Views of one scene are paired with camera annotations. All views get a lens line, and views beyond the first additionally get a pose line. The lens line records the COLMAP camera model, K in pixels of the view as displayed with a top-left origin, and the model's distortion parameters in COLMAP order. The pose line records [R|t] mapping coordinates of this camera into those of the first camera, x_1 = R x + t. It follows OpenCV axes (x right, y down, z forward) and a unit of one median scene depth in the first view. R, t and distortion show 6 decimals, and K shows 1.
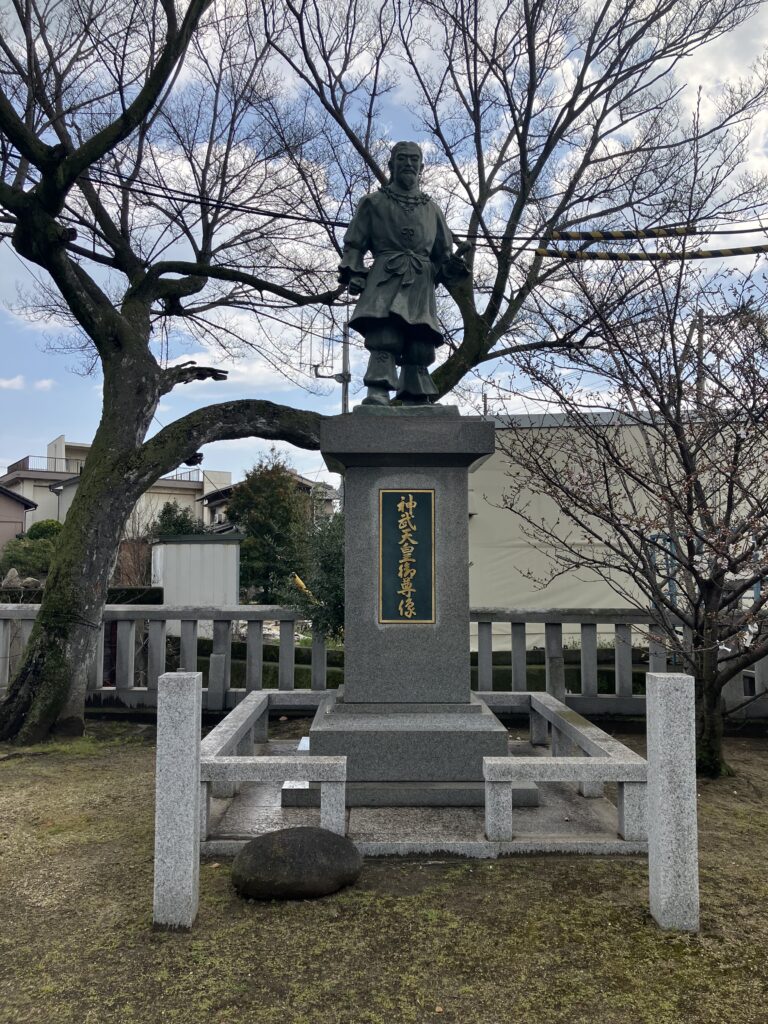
lens RADIAL K [[827.0, 0, 378.1], [0, 827.0, 517.1], [0, 0, 1]] dist [0.061586, -0.094499]
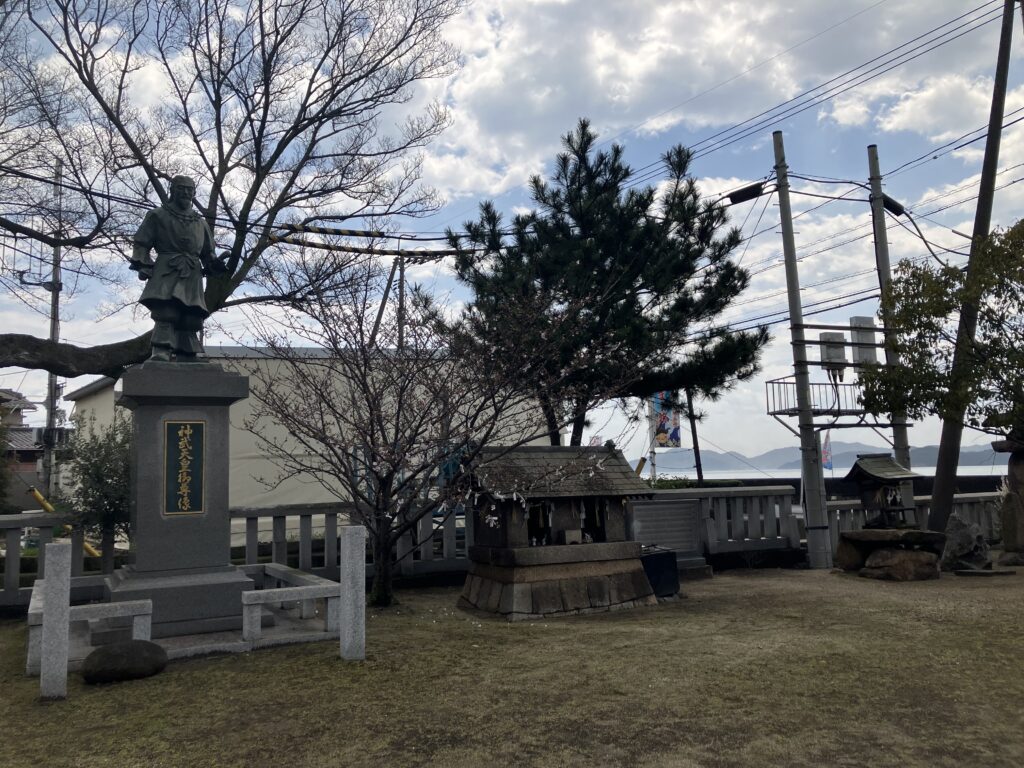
lens RADIAL K [[827.0, 0, 512.0], [0, 827.0, 384.0], [0, 0, 1]] dist [0.061586, -0.094499]
pose [[0.879314, 0.024253, 0.475624, -0.126604], [-0.000791, 0.998775, -0.049467, -0.021732], [-0.476241, 0.043121, 0.878257, -0.449906]]
